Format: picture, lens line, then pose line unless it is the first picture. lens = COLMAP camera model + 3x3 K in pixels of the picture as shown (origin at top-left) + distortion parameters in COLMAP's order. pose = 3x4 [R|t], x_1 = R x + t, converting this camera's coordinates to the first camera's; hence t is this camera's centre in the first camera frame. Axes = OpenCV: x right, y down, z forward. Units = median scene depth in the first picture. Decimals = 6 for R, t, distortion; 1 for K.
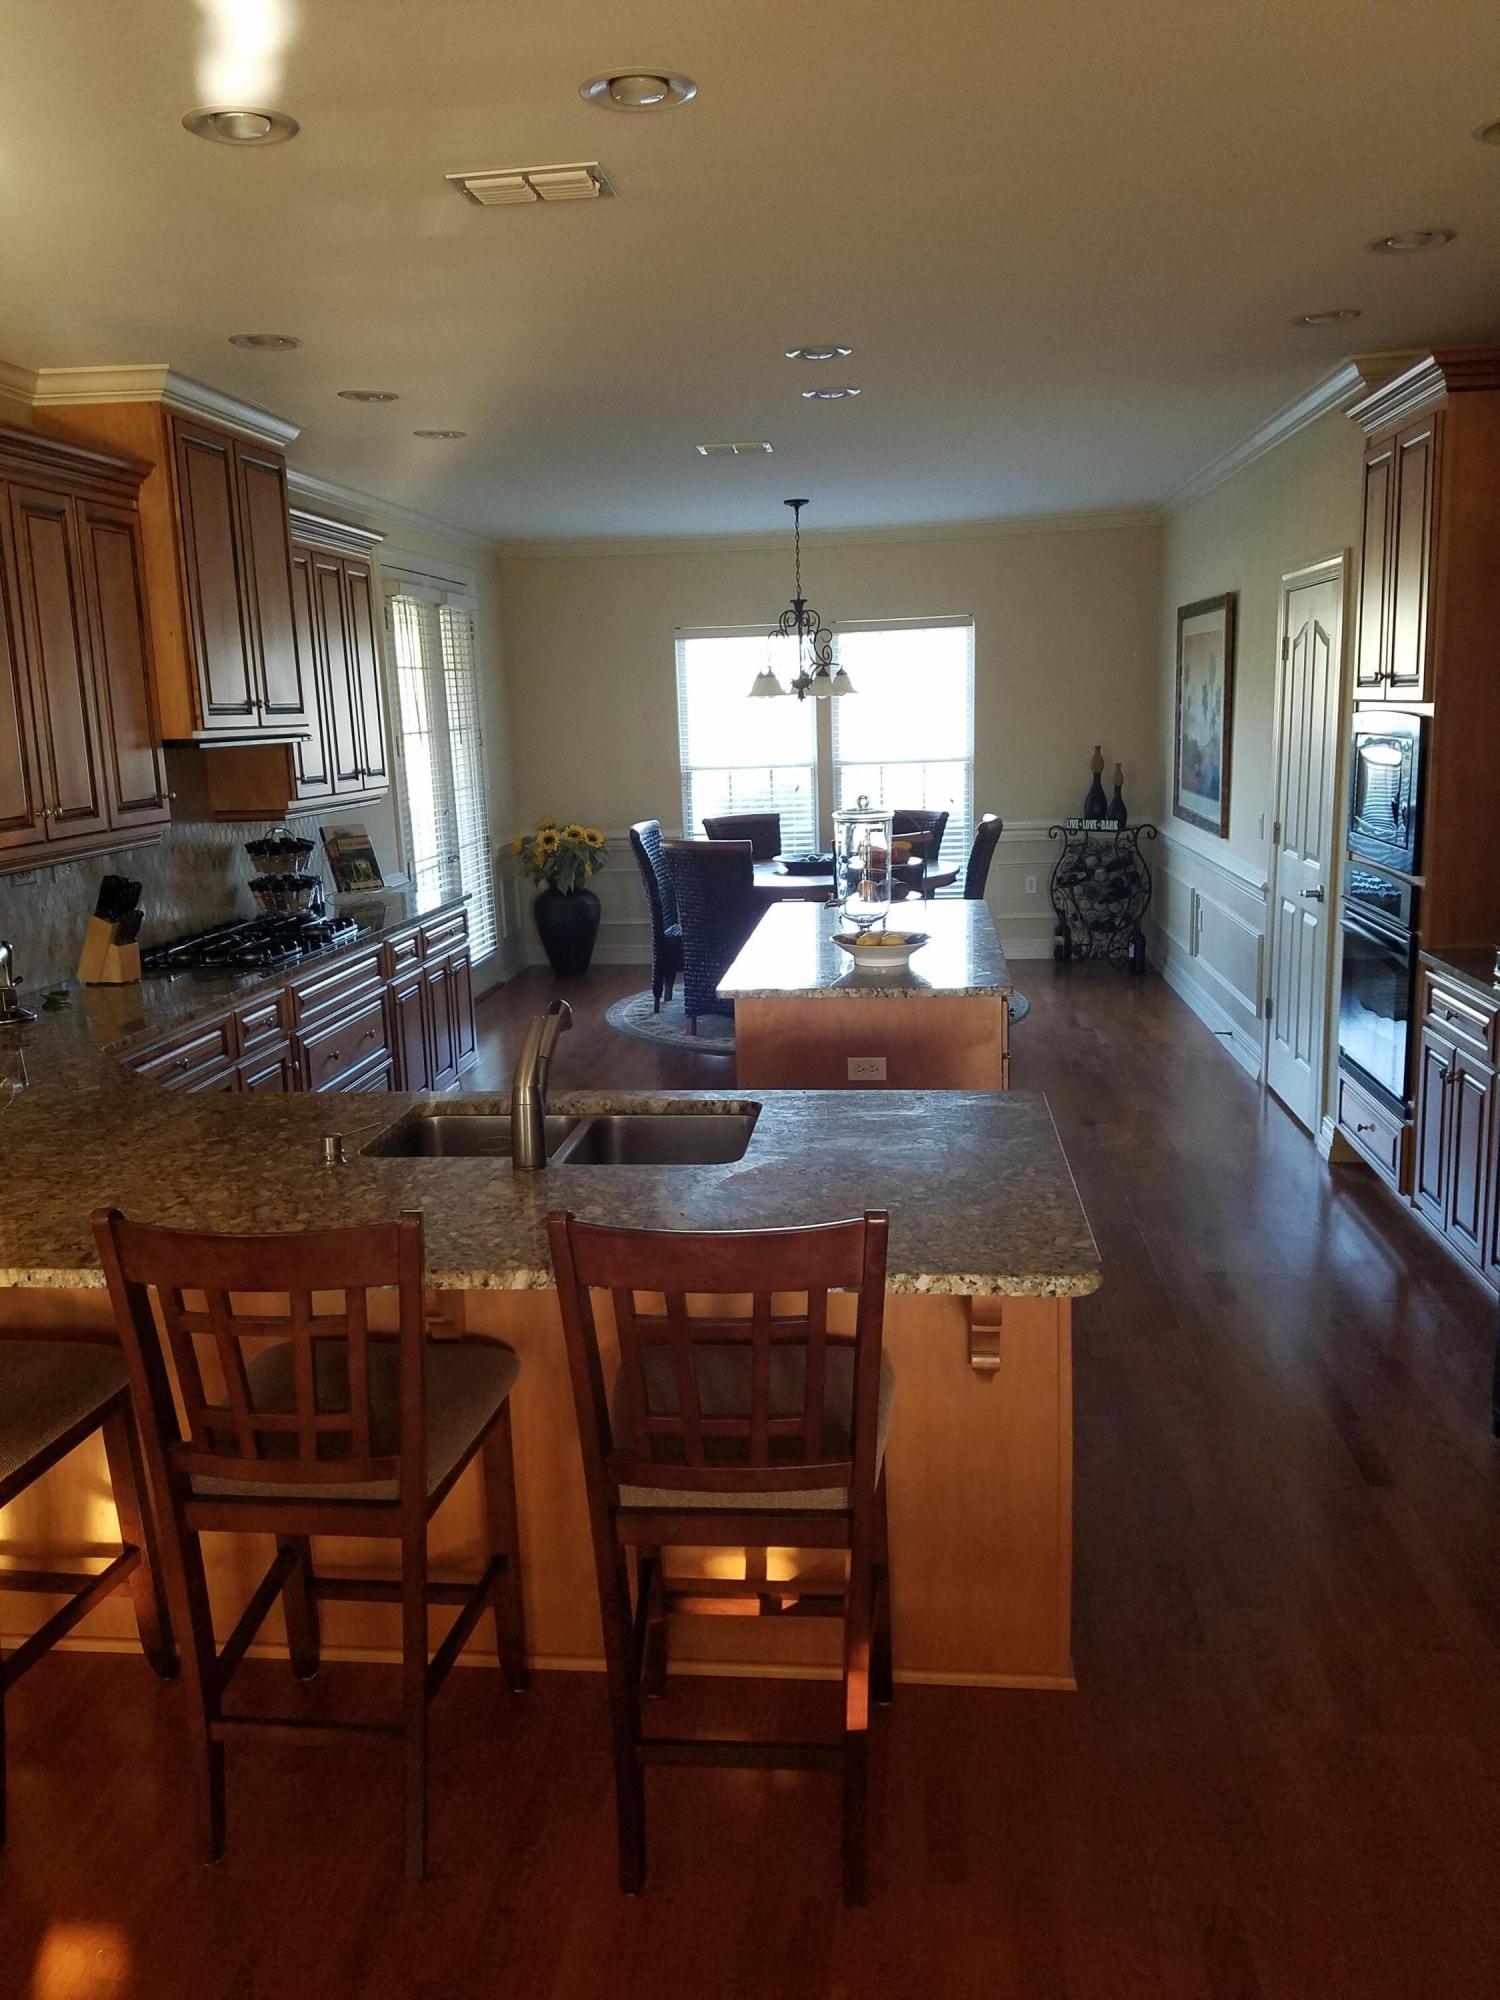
lens RADIAL K [[1554.1, 0, 750.0], [0, 1554.1, 1000.0], [0, 0, 1]] dist [0.068381, -0.177757]
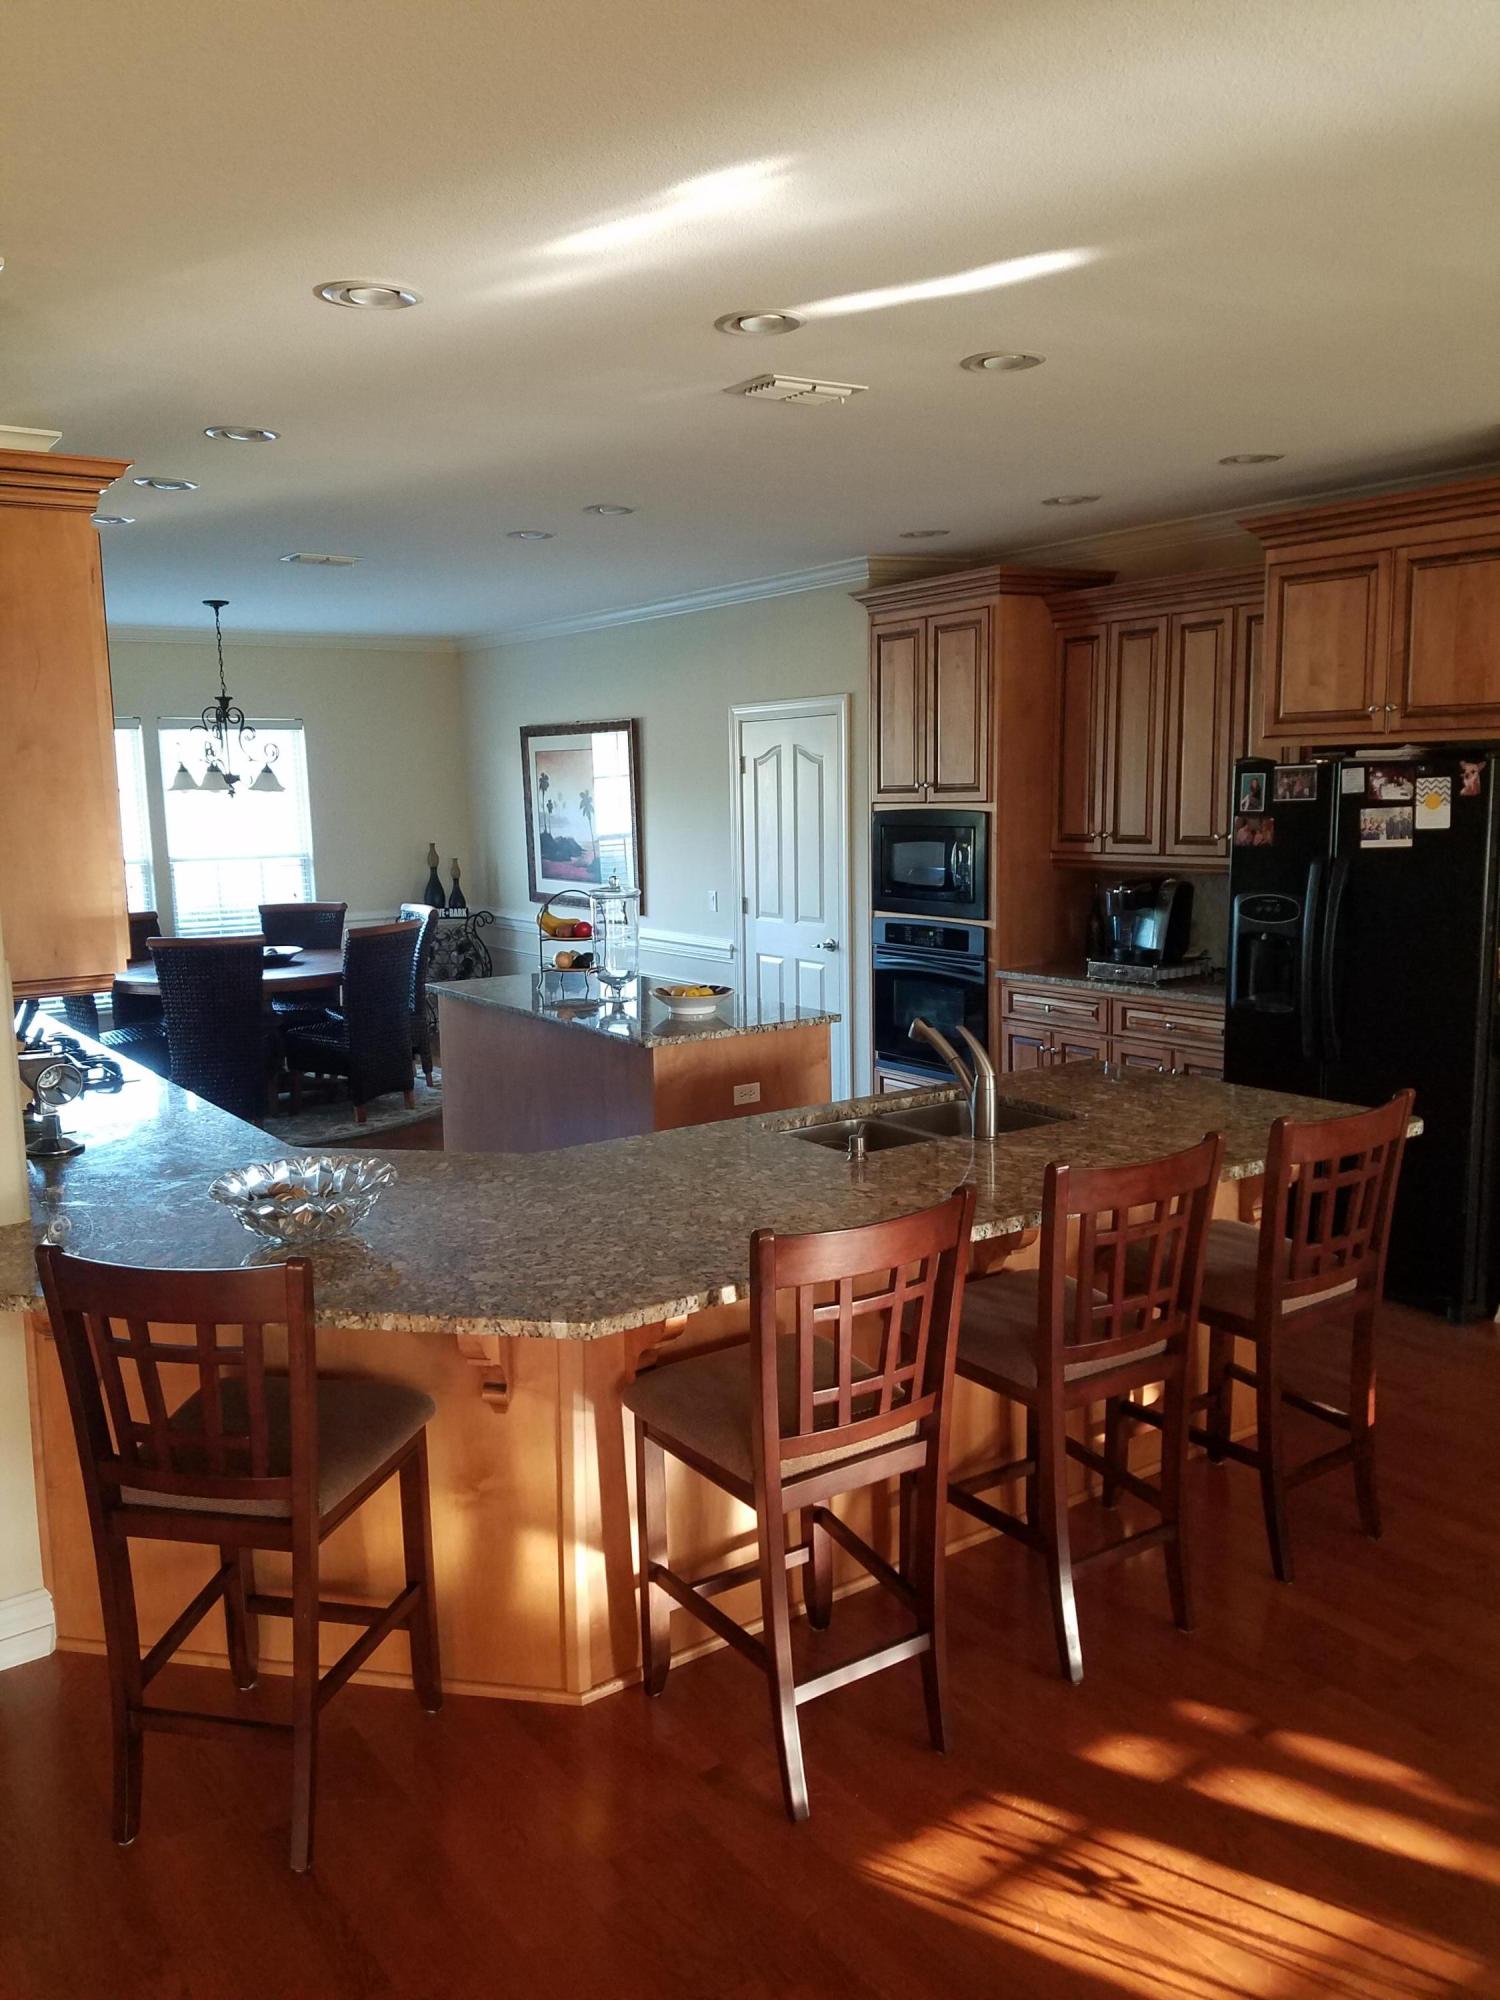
lens RADIAL K [[1554.1, 0, 750.0], [0, 1554.1, 1000.0], [0, 0, 1]] dist [0.068381, -0.177757]
pose [[0.728174, -0.073105, 0.681483, -0.726812], [0.120664, 0.992439, -0.022468, -0.000286], [-0.674688, 0.098591, 0.731489, 0.098483]]
